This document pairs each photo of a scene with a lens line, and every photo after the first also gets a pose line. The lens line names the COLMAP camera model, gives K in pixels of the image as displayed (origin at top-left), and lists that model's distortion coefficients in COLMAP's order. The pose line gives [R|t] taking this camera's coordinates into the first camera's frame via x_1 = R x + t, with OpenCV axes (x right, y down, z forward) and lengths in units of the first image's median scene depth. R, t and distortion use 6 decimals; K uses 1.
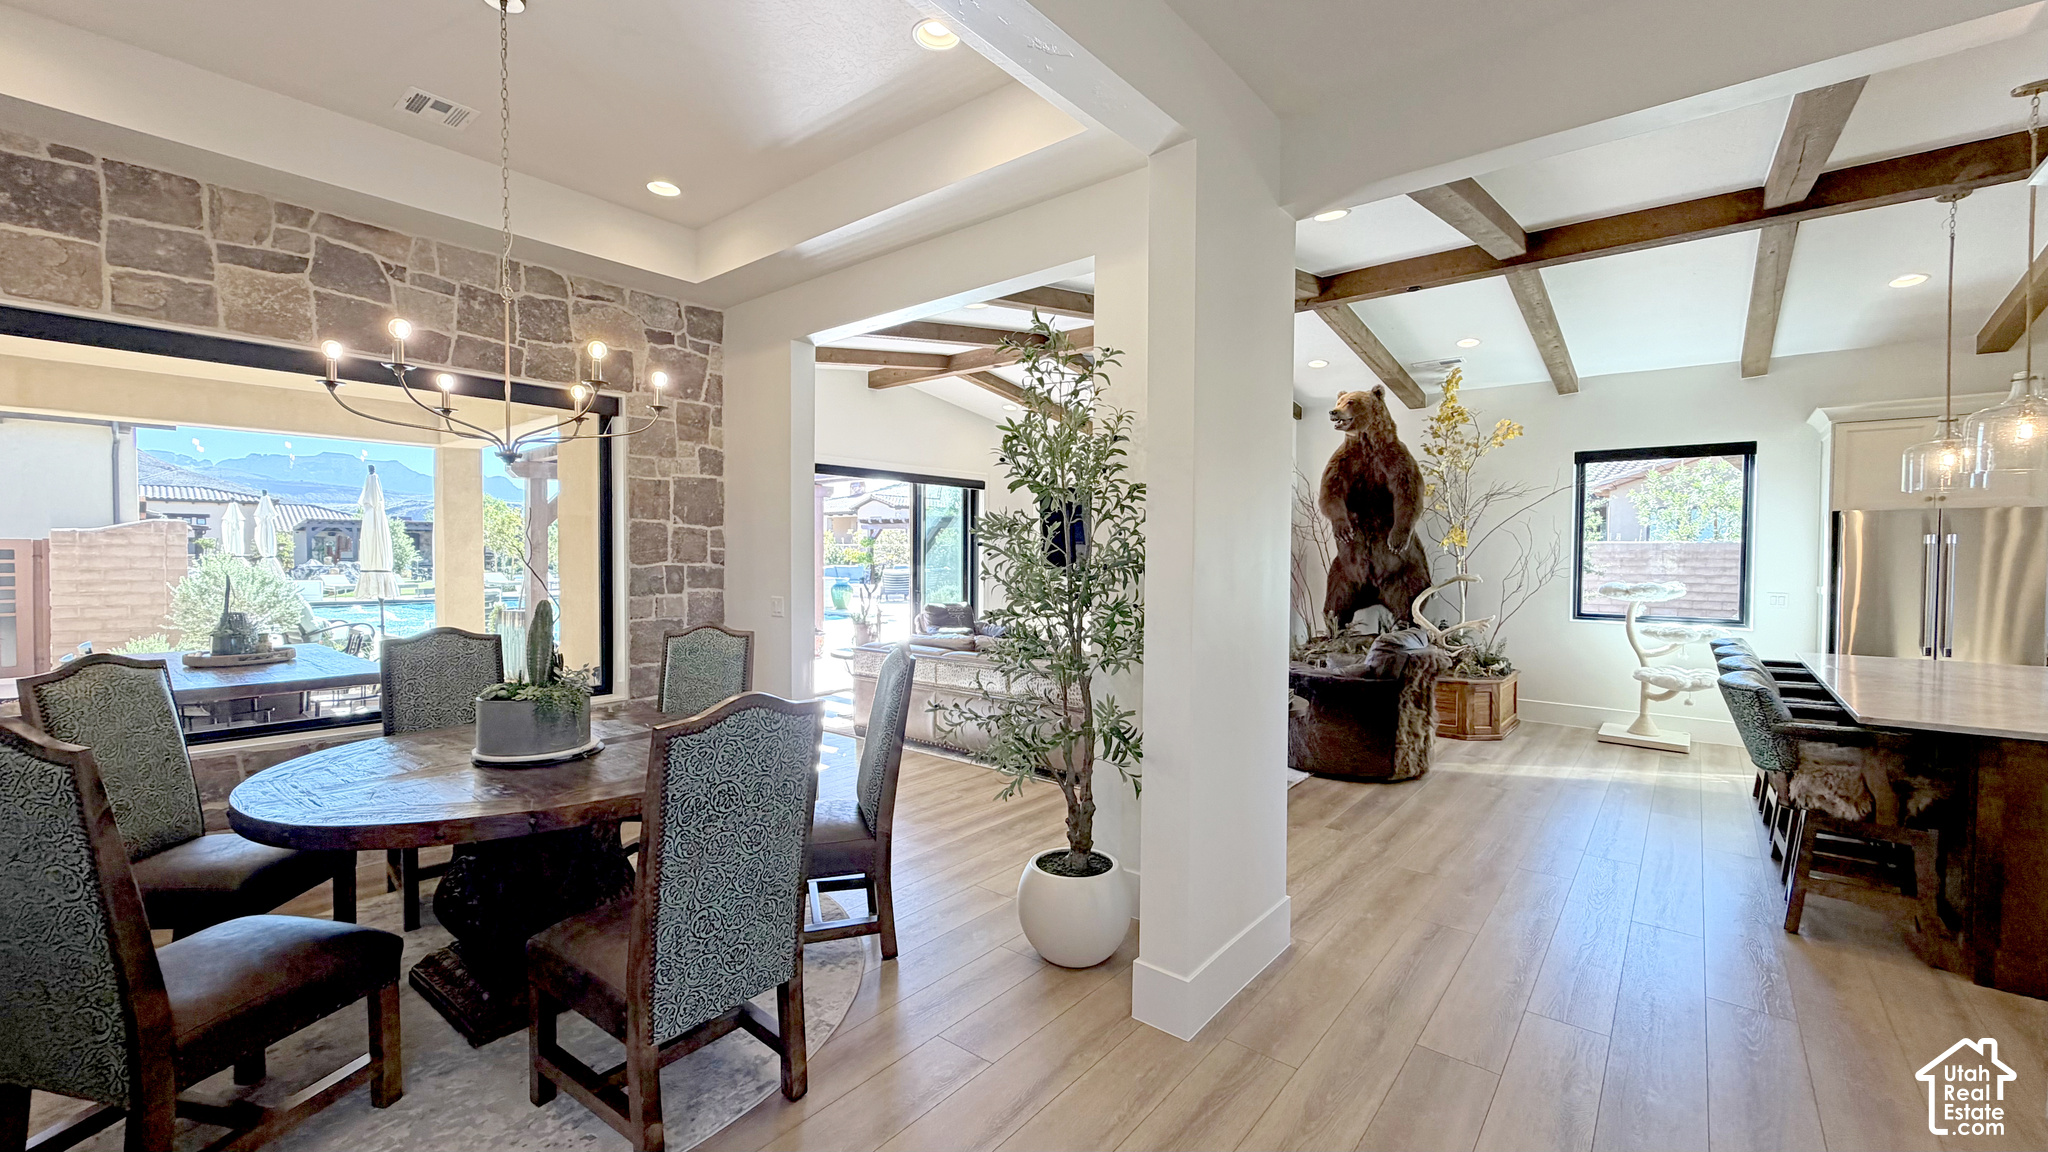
lens RADIAL K [[814.3, 0, 1018.9], [0, 814.3, 575.2], [0, 0, 1]] dist [-0.001101, 0.000492]
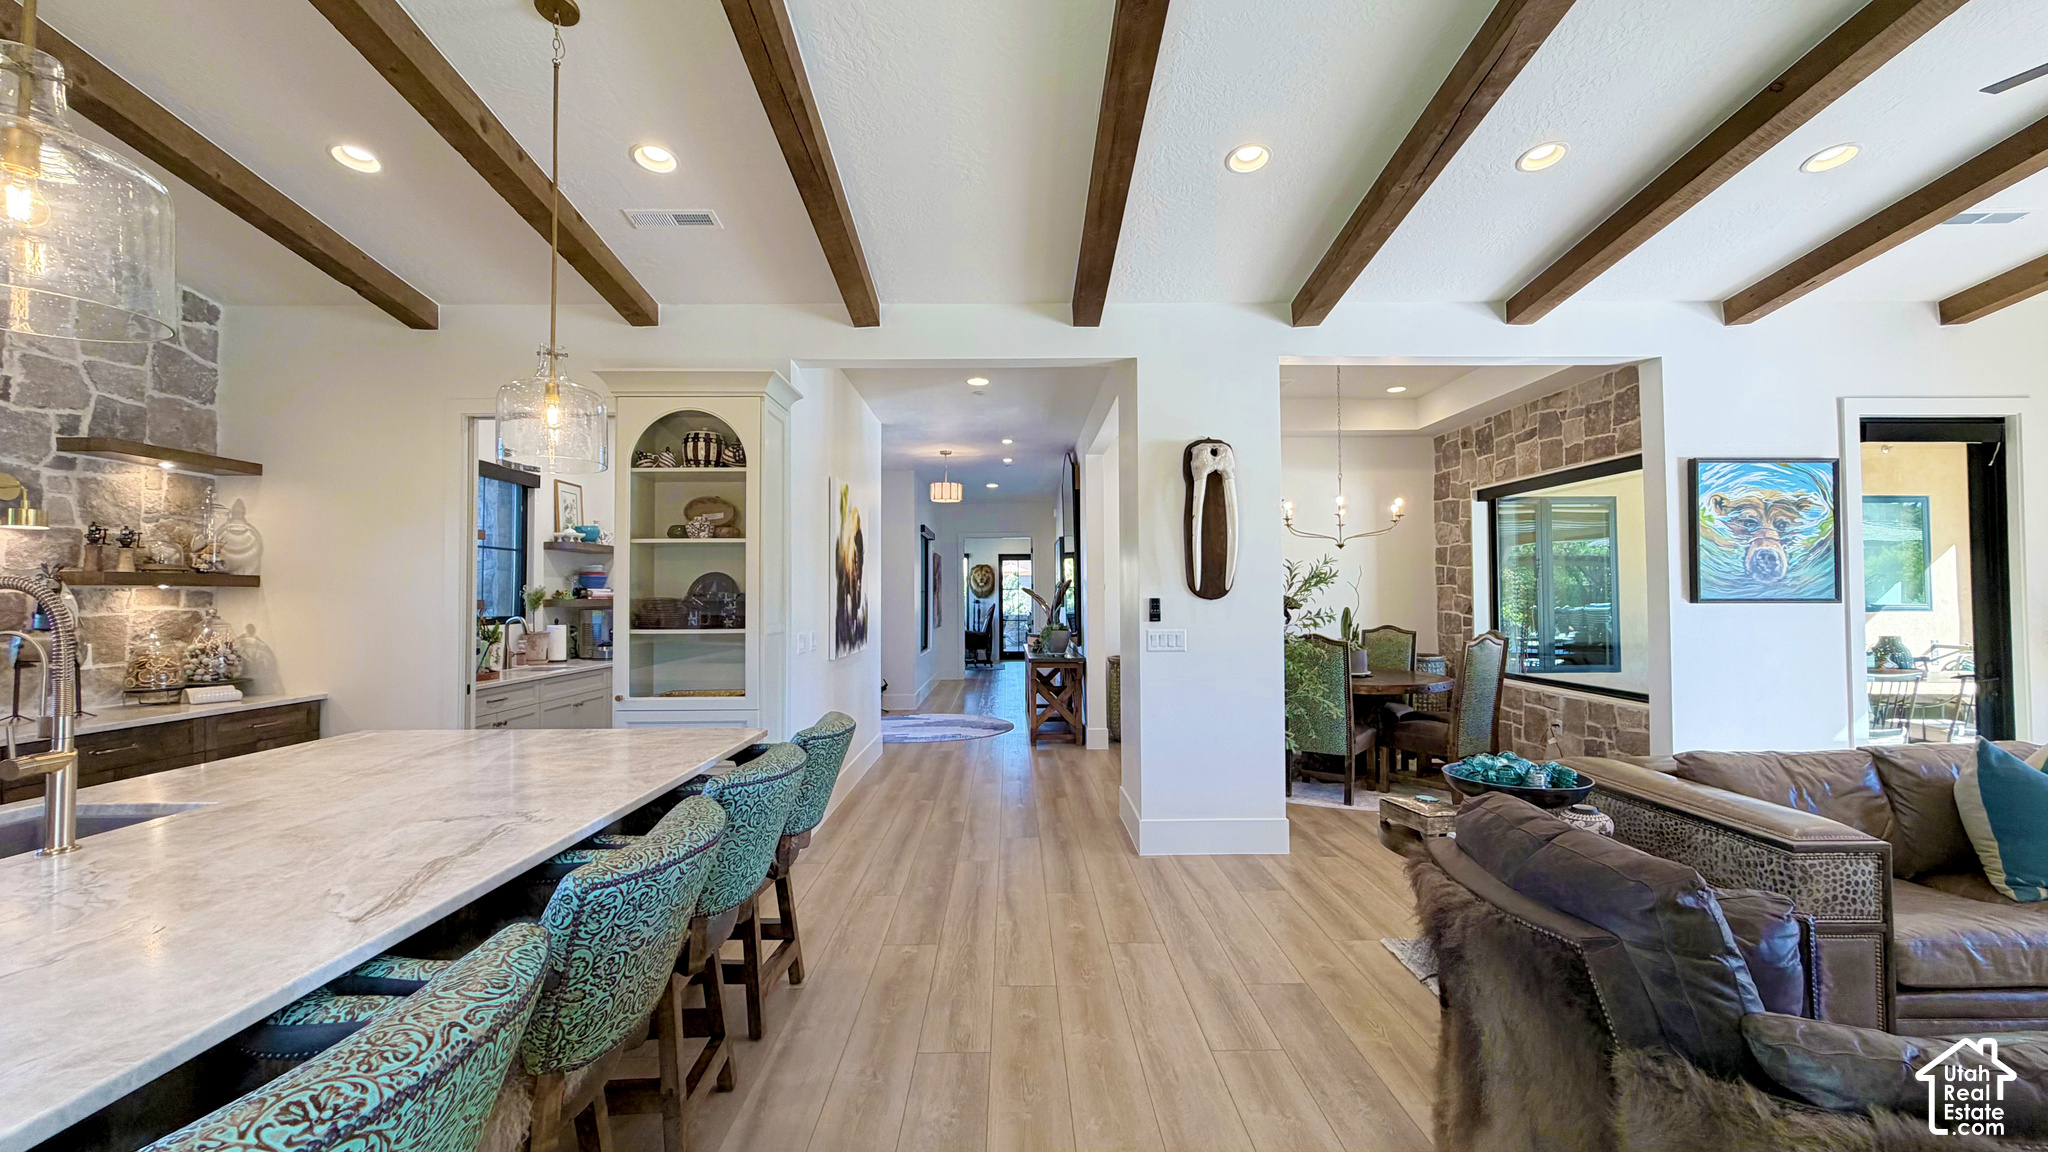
lens RADIAL K [[814.3, 0, 1020.1], [0, 814.3, 575.6], [0, 0, 1]] dist [-0.001101, 0.000492]
pose [[-0.763895, -0.020220, -0.645024, 0.758835], [-0.018671, 0.999783, -0.009229, -0.008316], [0.645071, 0.004994, -0.764107, 1.042956]]
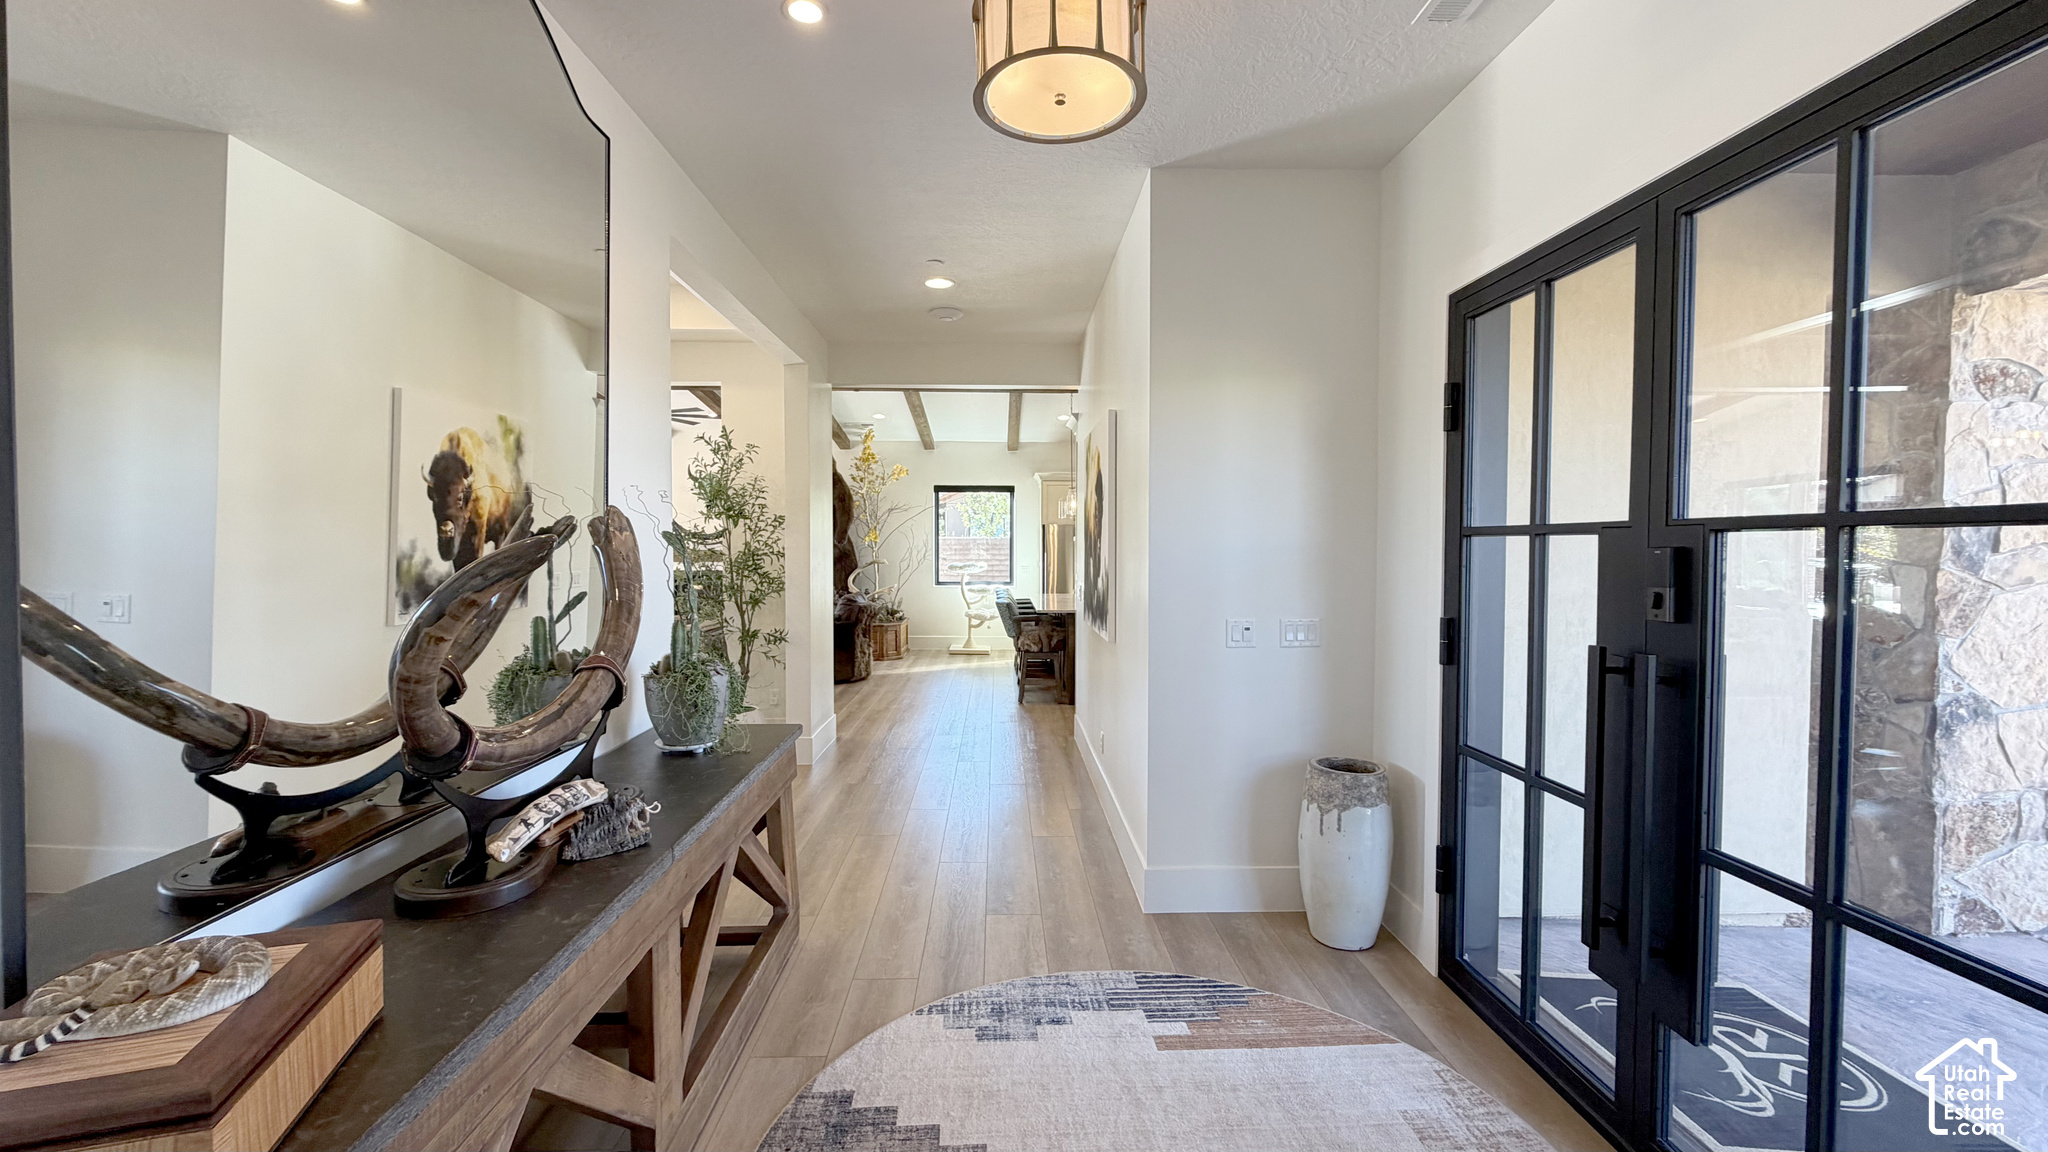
lens RADIAL K [[814.3, 0, 1020.1], [0, 814.3, 569.1], [0, 0, 1]] dist [-0.001101, 0.000492]
pose [[0.751580, -0.022189, 0.659268, -0.364677], [0.020789, 0.999734, 0.009949, 0.009976], [-0.659314, 0.006228, 0.751842, -0.469444]]
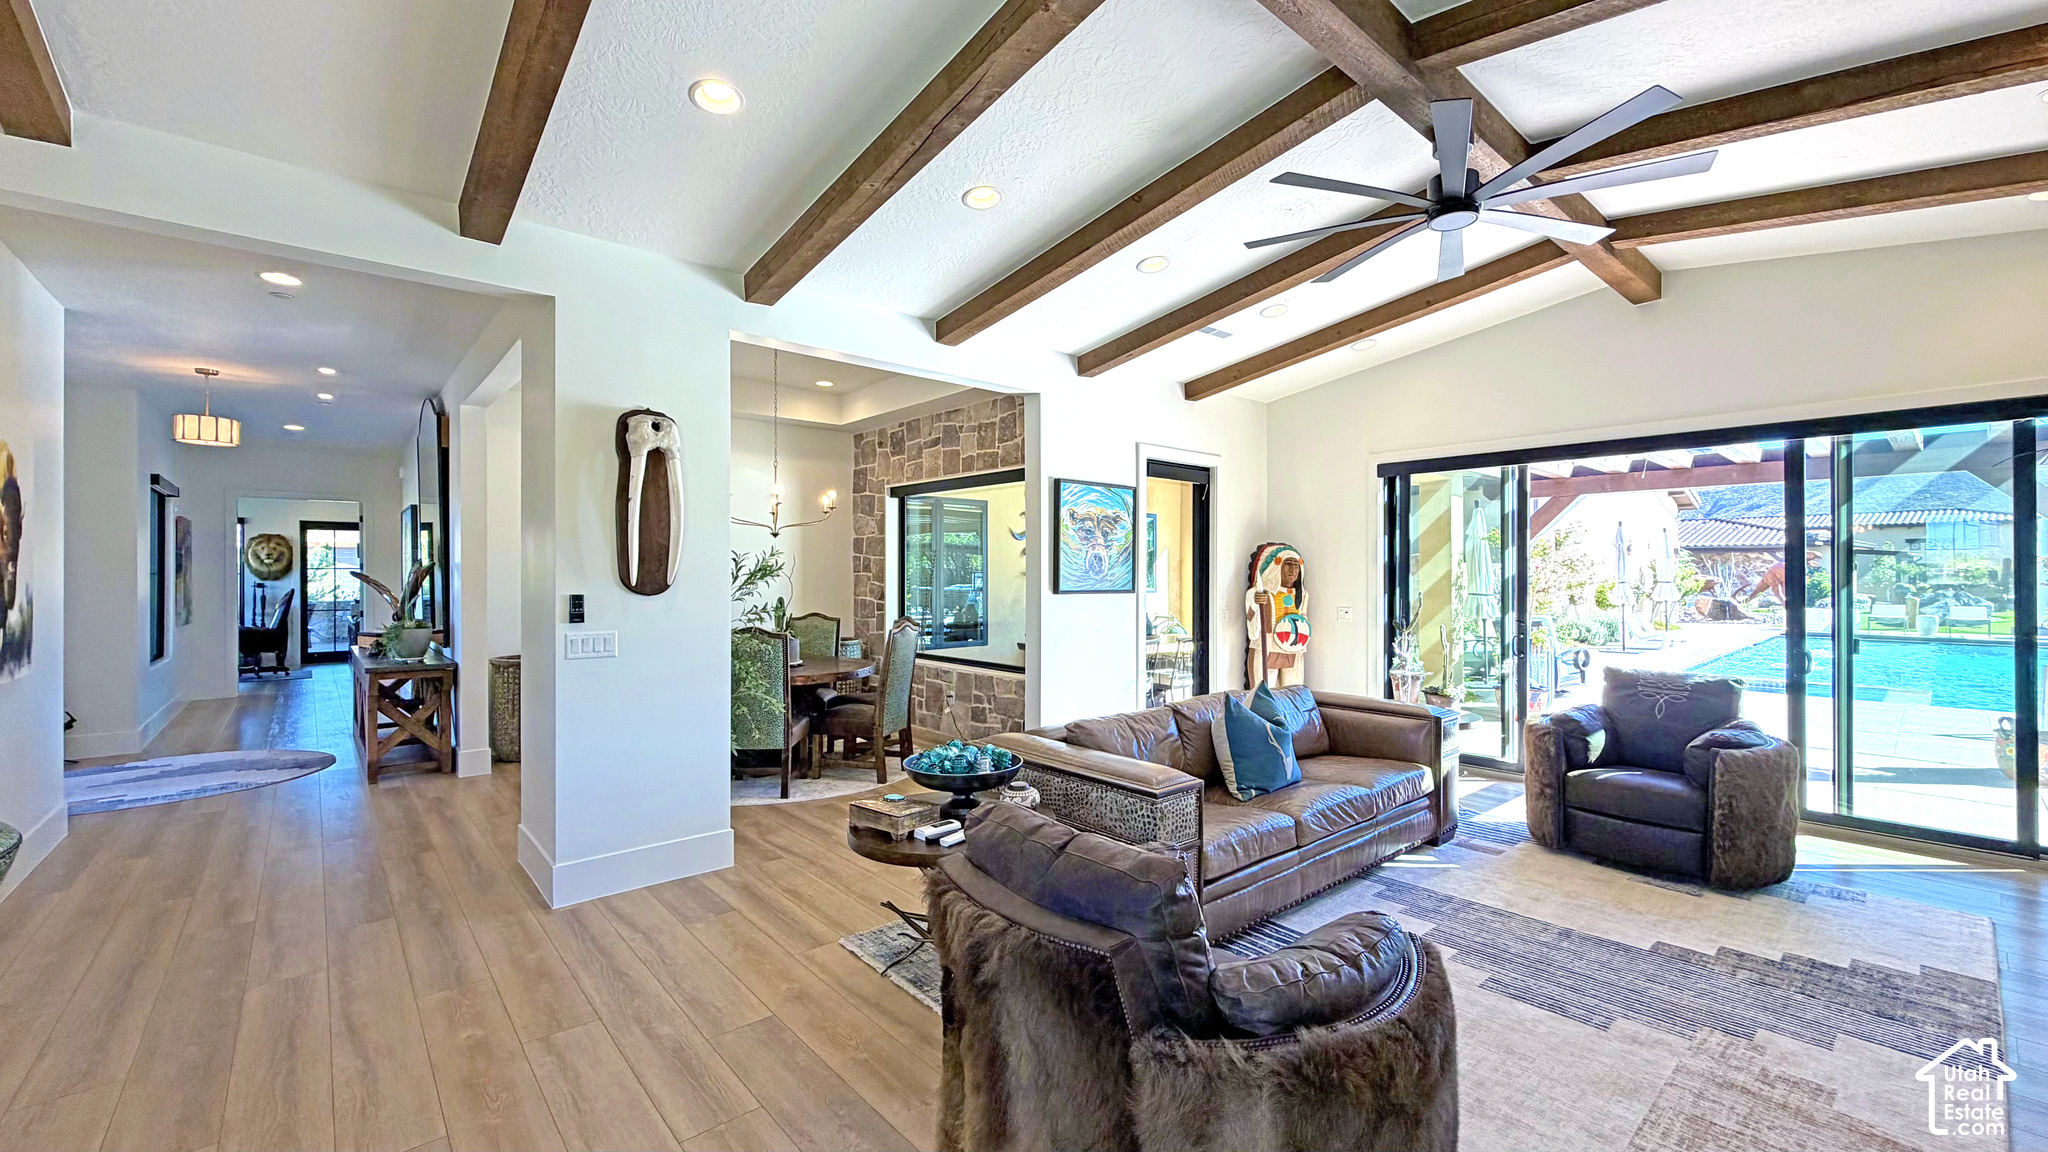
lens RADIAL K [[814.3, 0, 1019.3], [0, 814.3, 574.8], [0, 0, 1]] dist [-0.001101, 0.000492]
pose [[-0.165610, -0.006969, -0.986167, 0.734062], [-0.029457, 0.999564, -0.002117, -0.020802], [0.985751, 0.028699, -0.165743, 0.982466]]
